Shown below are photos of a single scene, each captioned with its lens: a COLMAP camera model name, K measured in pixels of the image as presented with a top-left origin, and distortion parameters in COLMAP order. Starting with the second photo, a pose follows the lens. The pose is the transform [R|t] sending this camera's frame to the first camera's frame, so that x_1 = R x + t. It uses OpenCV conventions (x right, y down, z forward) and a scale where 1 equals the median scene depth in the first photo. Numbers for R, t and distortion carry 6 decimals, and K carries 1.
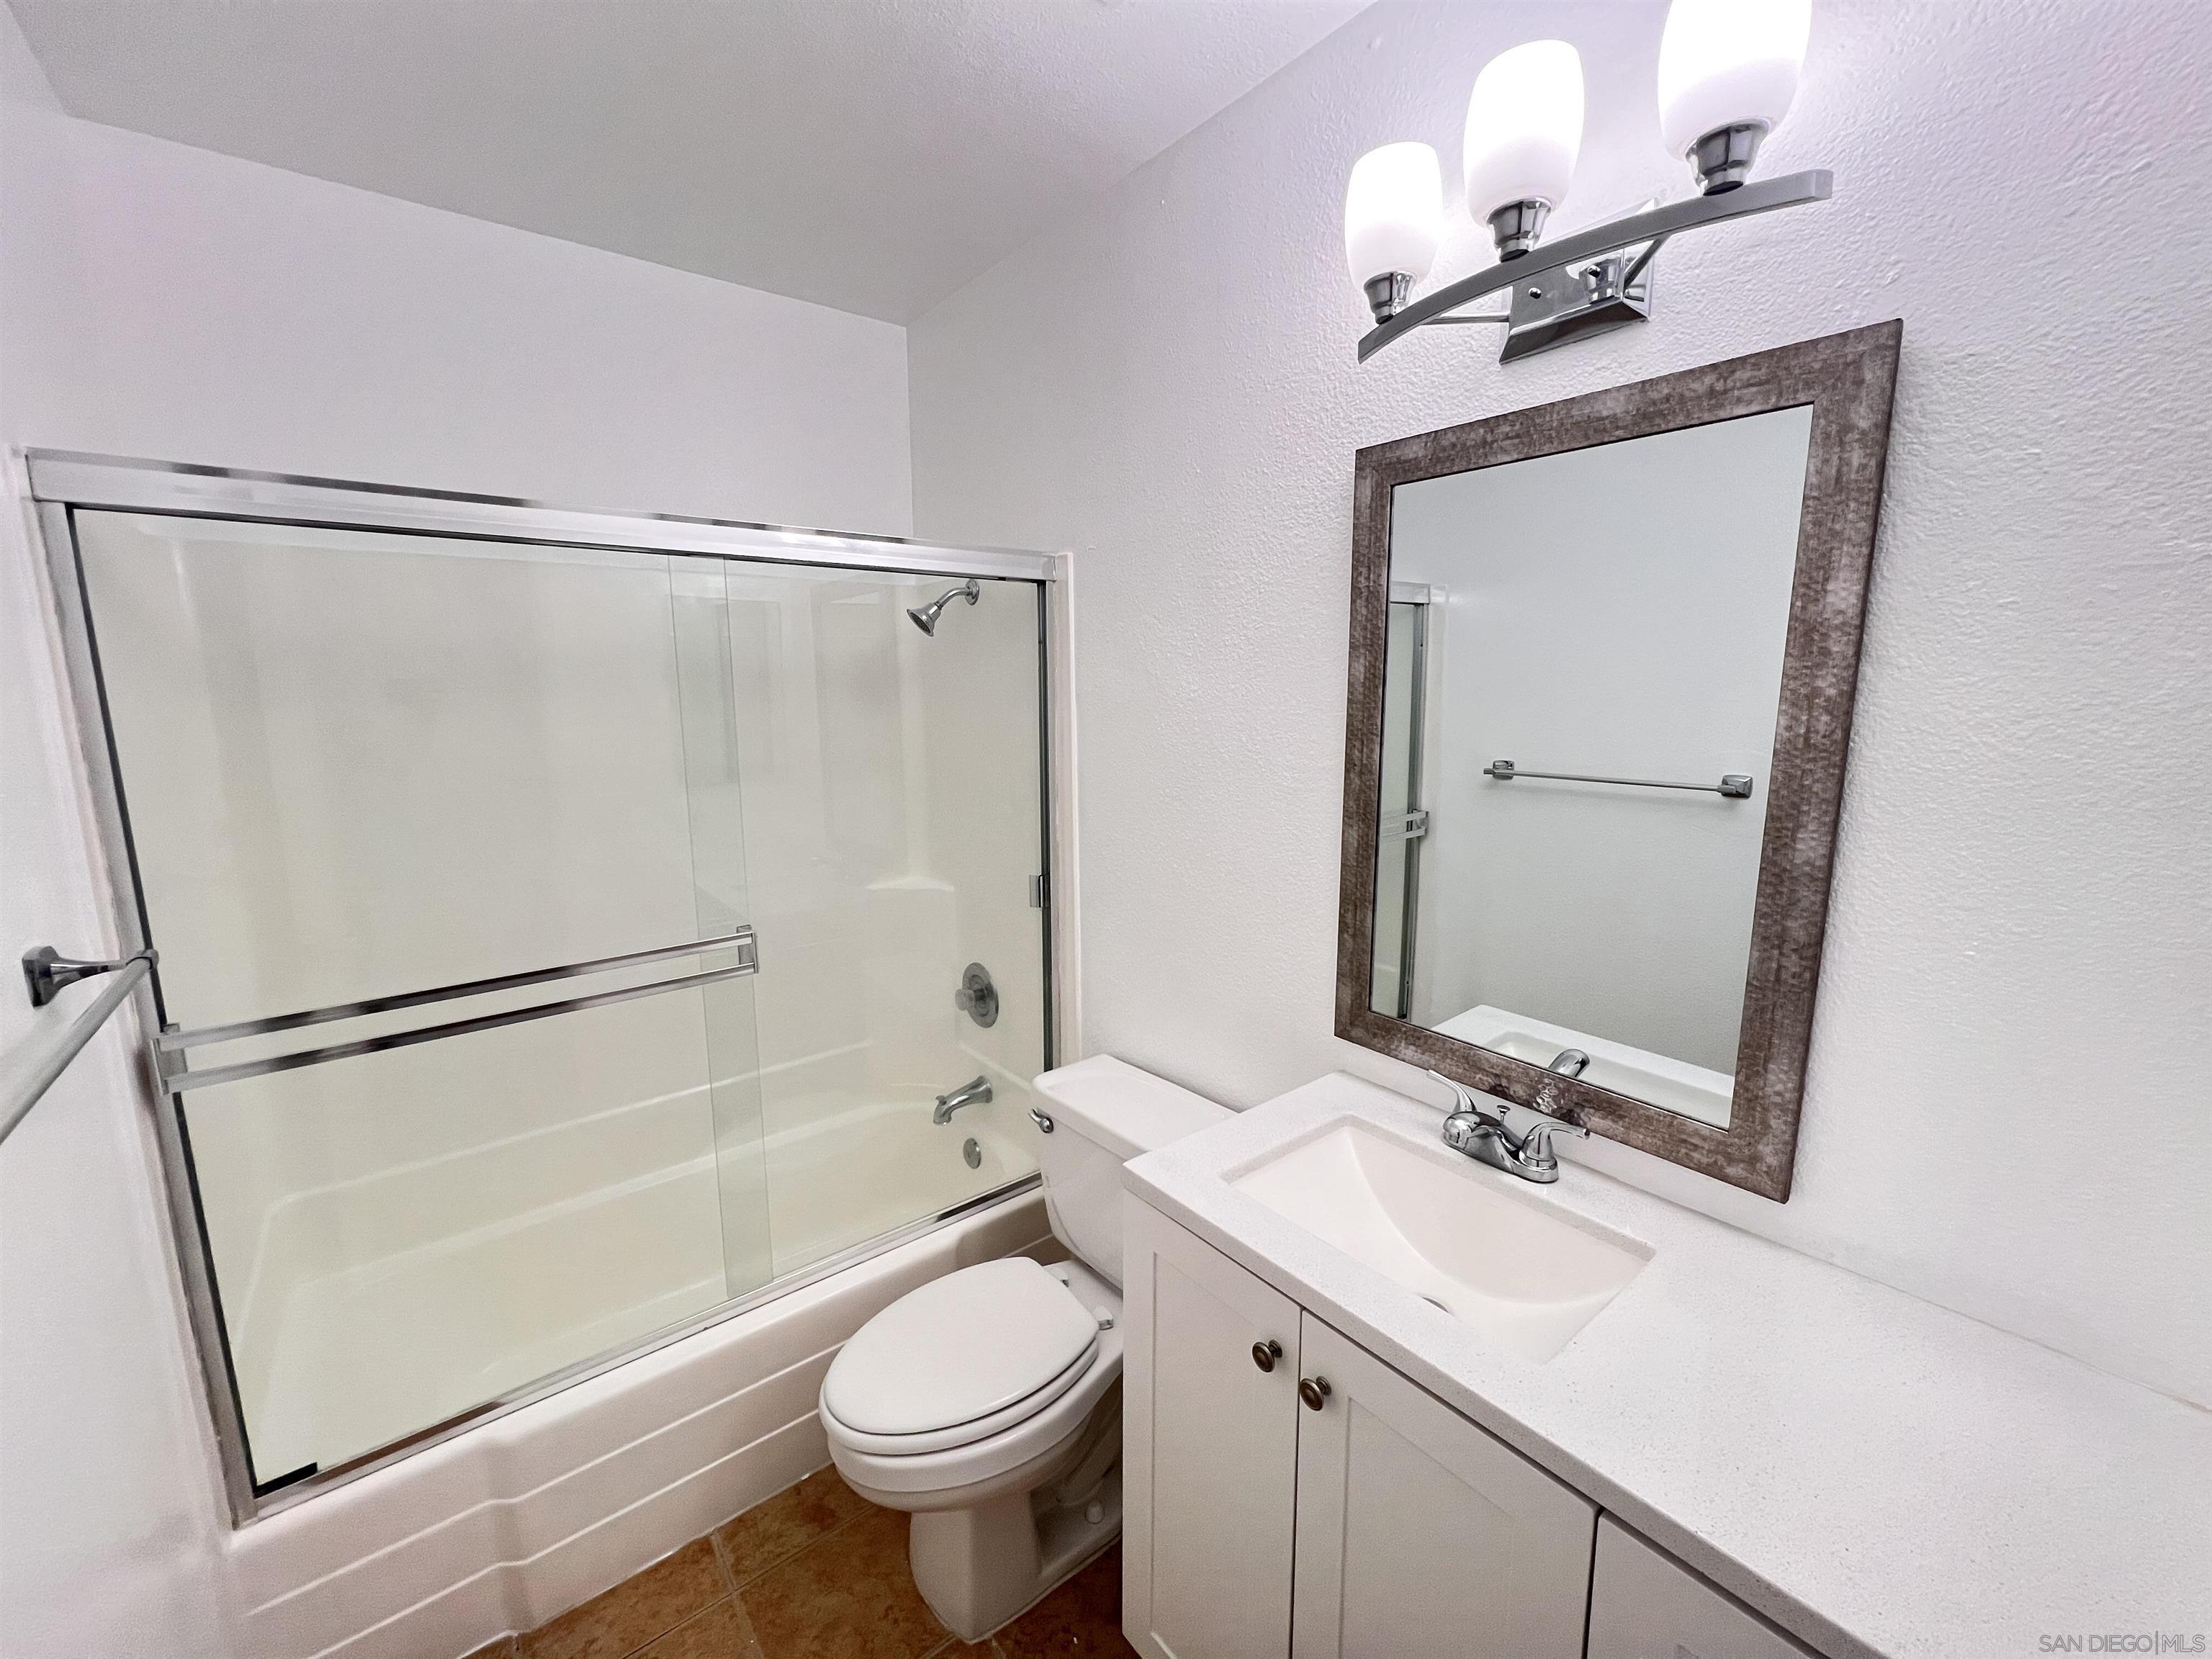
lens RADIAL K [[884.4, 0, 1106.0], [0, 884.4, 829.5], [0, 0, 1]] dist [0.000503, 0.000058]
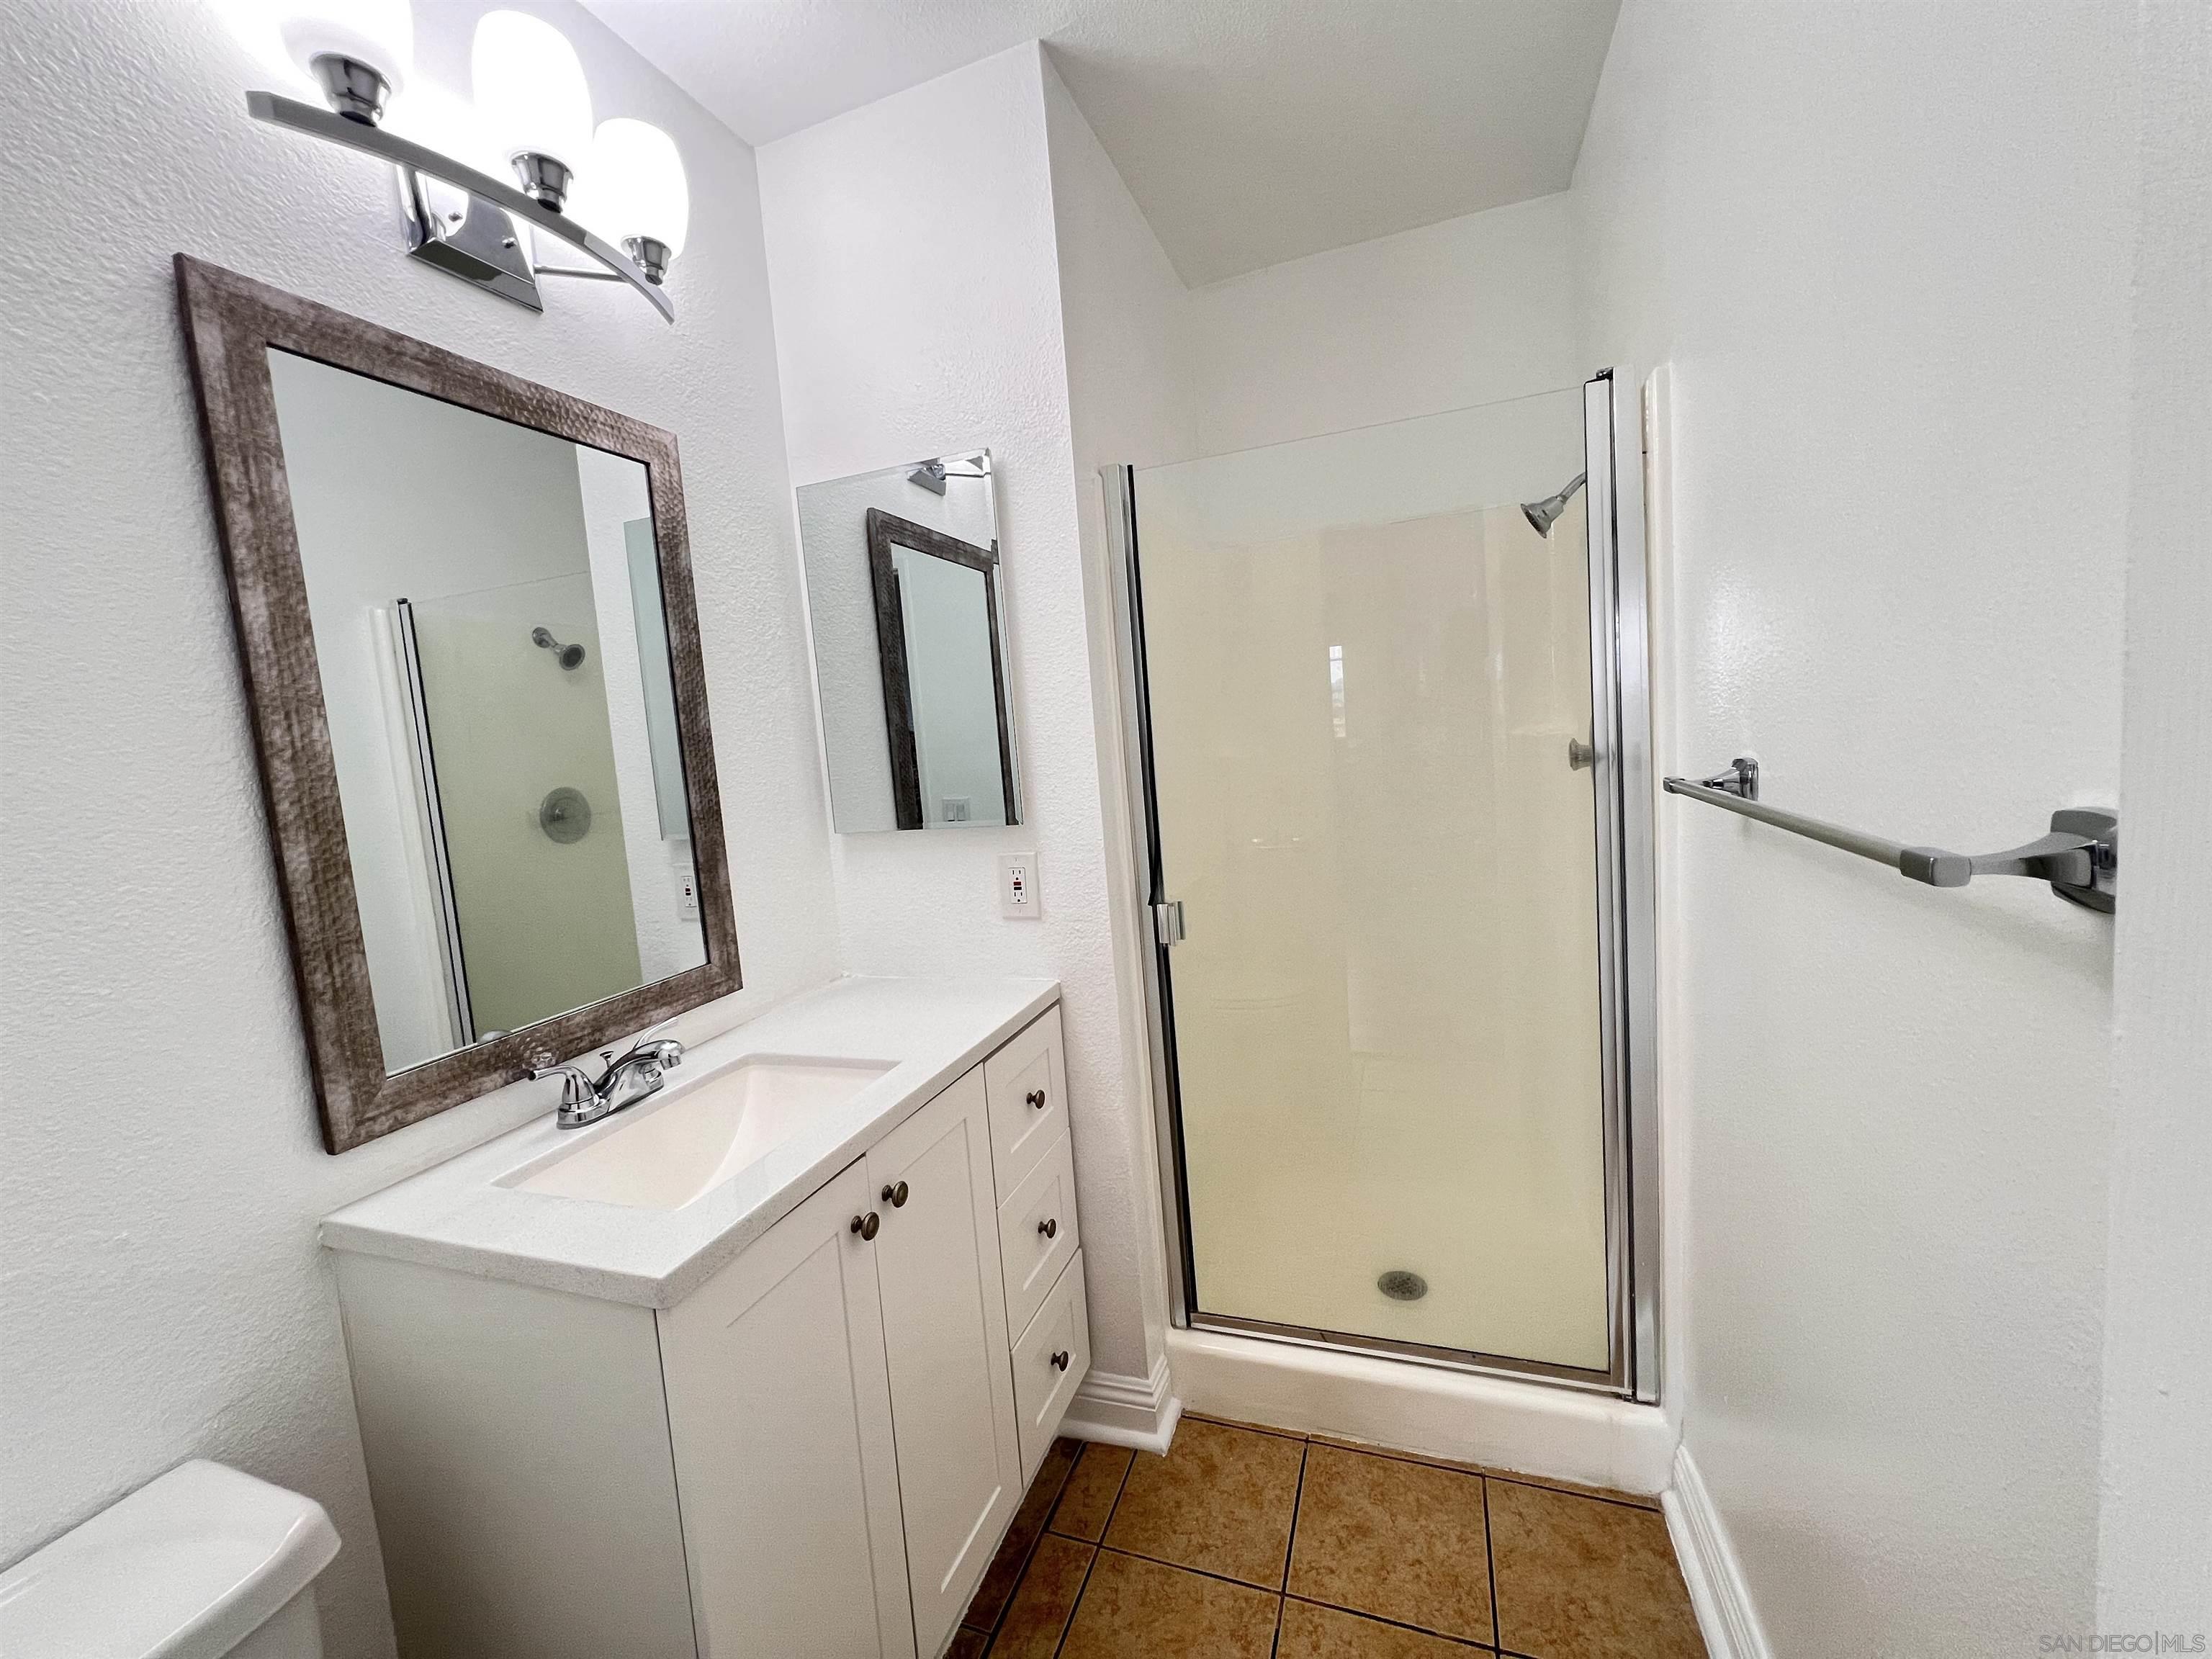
lens RADIAL K [[884.4, 0, 1106.0], [0, 884.4, 829.5], [0, 0, 1]] dist [0.000503, 0.000058]
pose [[-0.531645, -0.035407, 0.846227, -0.778384], [0.221814, 0.958433, 0.179457, 0.014704], [-0.817406, 0.283113, -0.501693, 1.061841]]
